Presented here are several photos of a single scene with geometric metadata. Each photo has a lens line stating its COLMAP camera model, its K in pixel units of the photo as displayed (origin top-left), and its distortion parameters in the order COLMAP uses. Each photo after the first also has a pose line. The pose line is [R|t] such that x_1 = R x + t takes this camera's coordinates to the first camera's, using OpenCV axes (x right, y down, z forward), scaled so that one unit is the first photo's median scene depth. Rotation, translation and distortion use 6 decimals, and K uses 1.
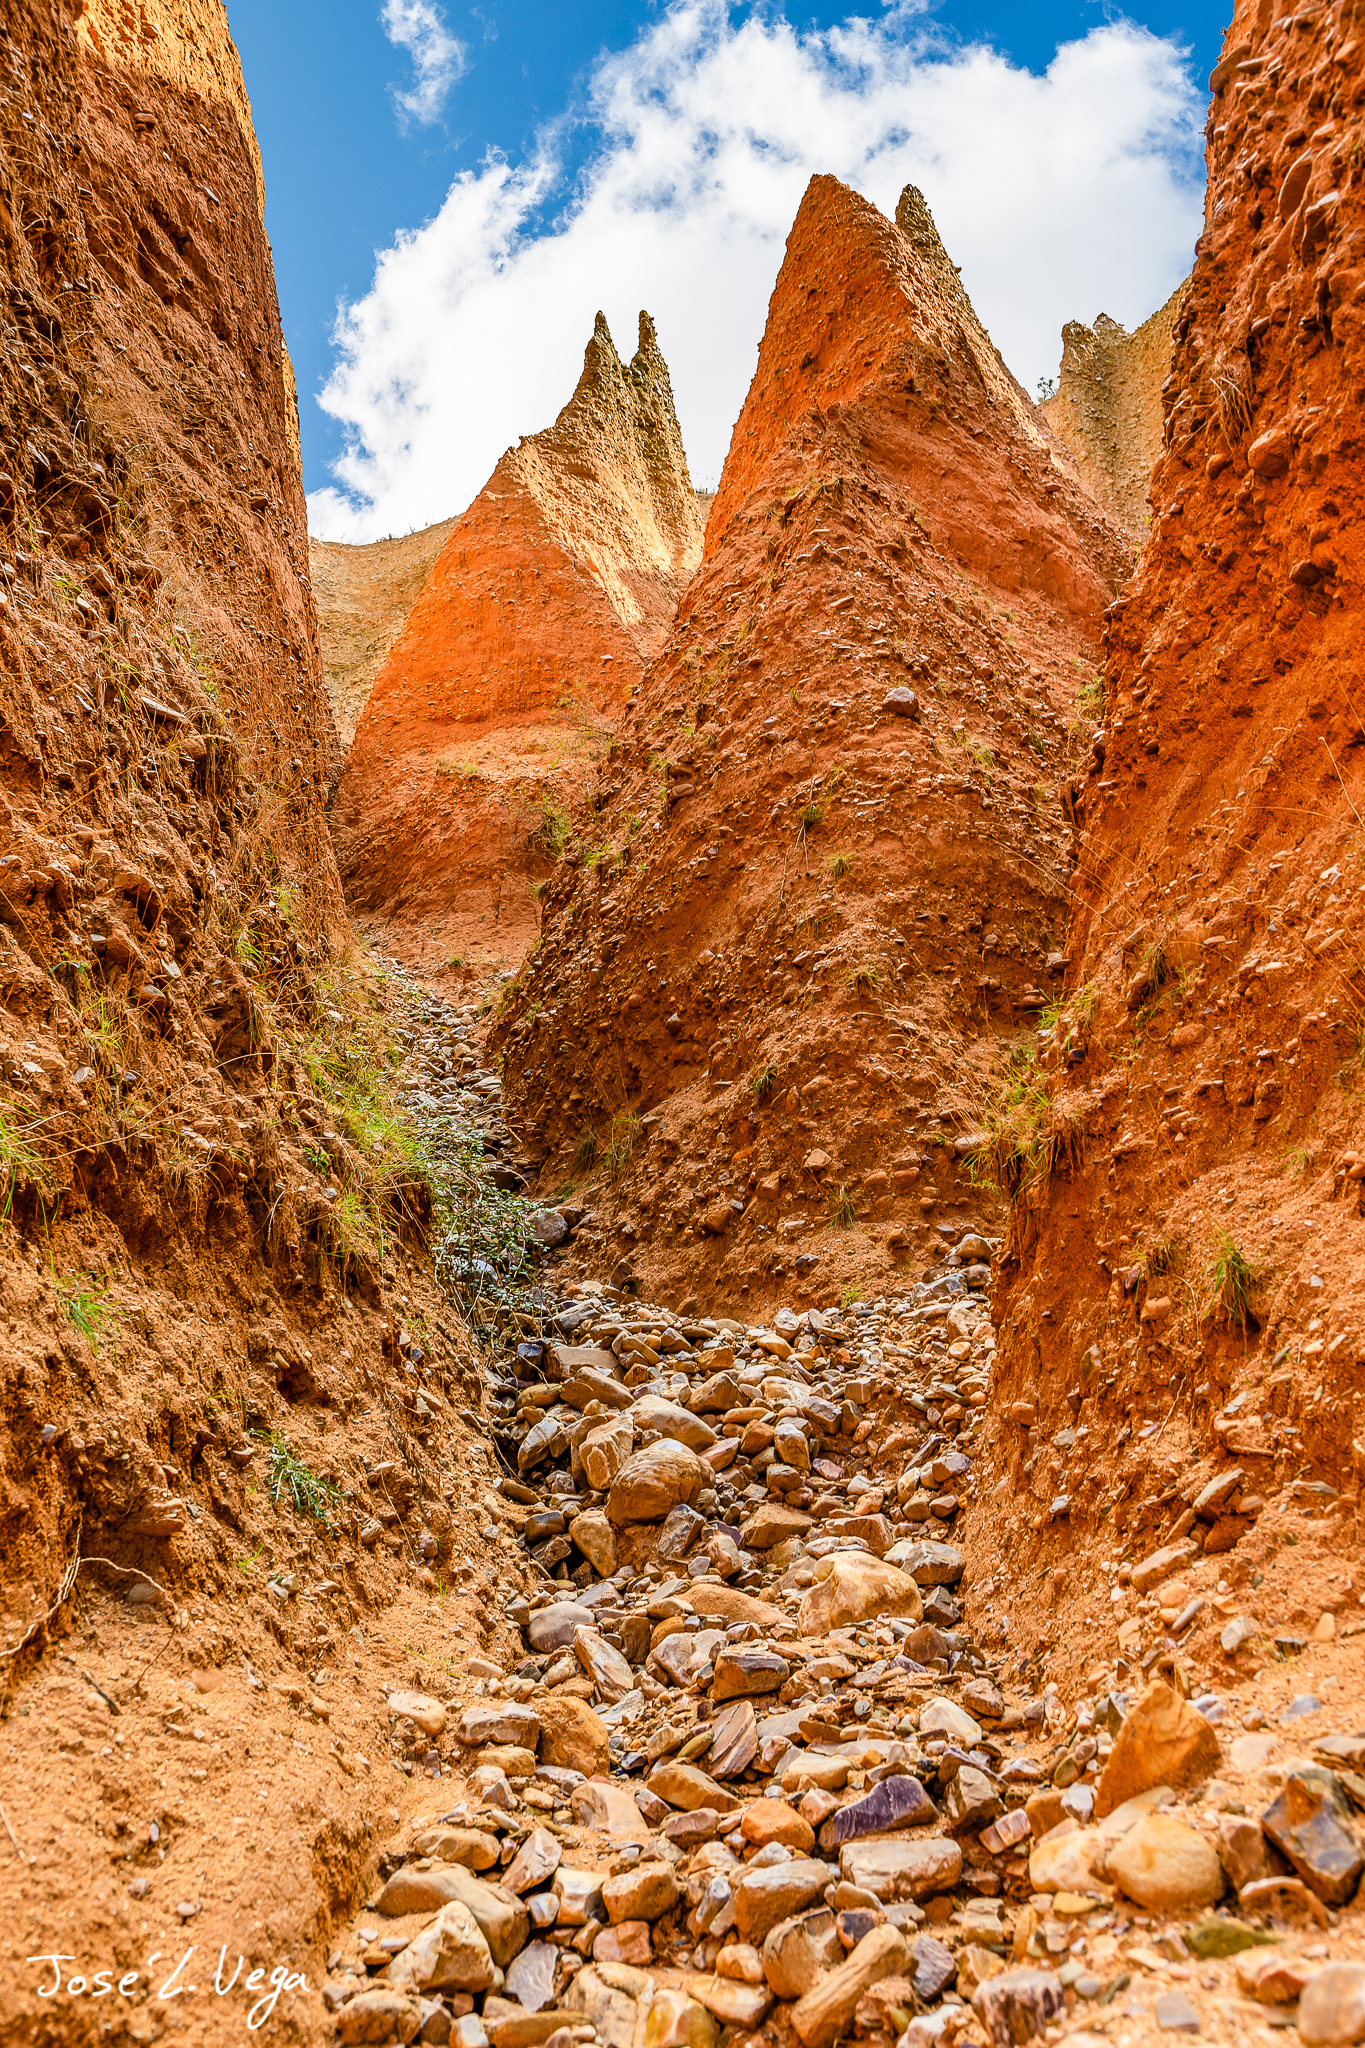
lens RADIAL K [[1803.4, 0, 681.2], [0, 1803.4, 1022.6], [0, 0, 1]] dist [-0.001931, -0.001611]
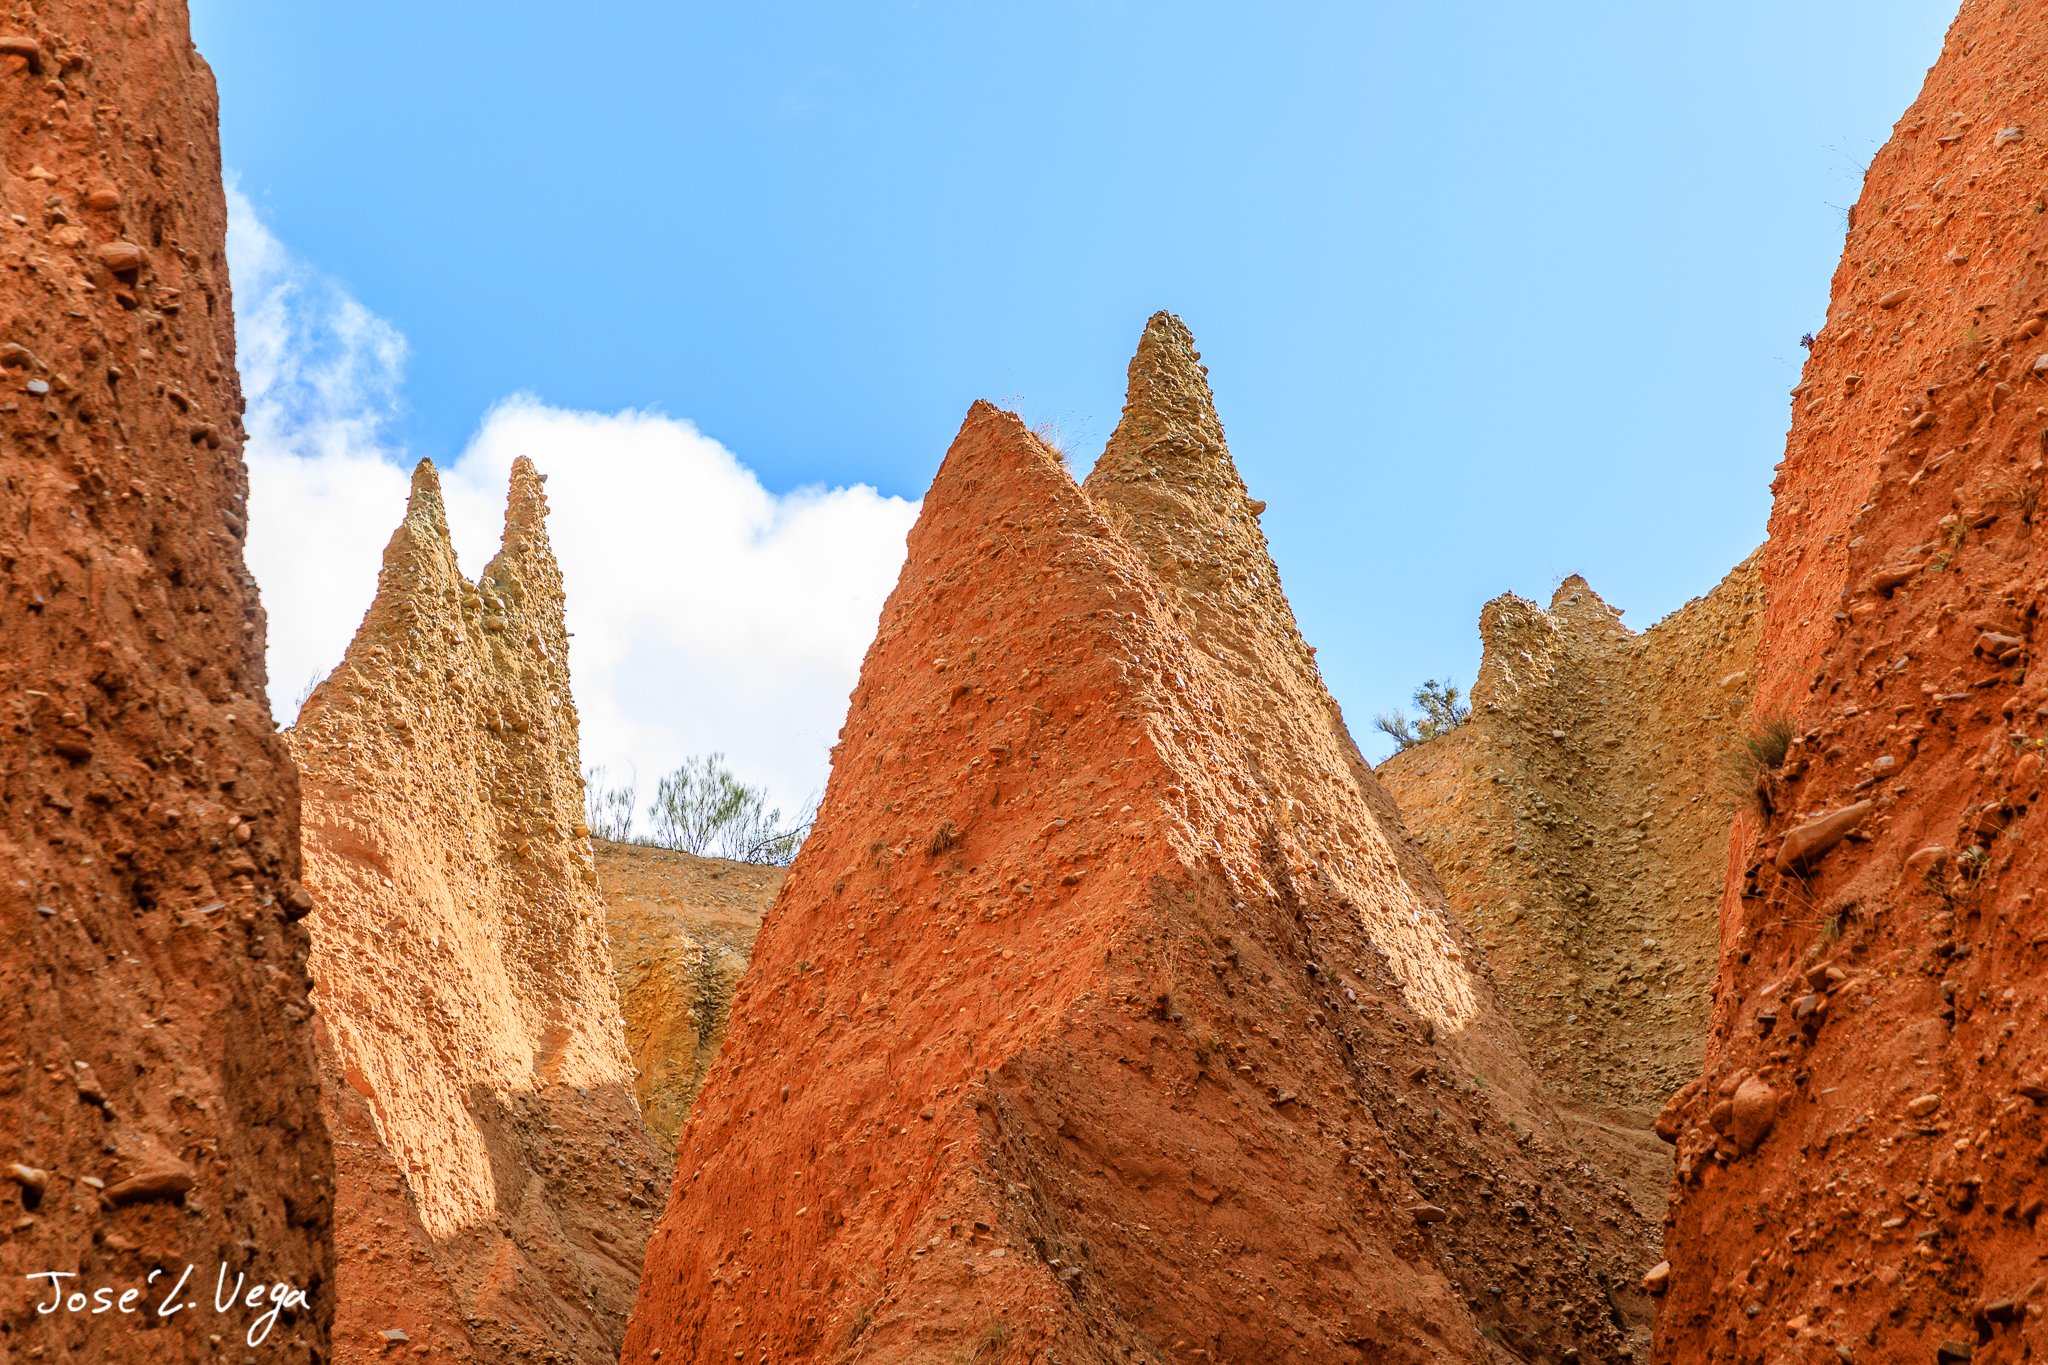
lens RADIAL K [[5007.1, 0, 1025.8], [0, 5007.1, 682.3], [0, 0, 1]] dist [0.070913, 0.000000]
pose [[0.987257, 0.115770, 0.109179, -0.032992], [-0.080003, 0.954177, -0.288350, -0.015383], [-0.137559, 0.275941, 0.951280, -0.156732]]
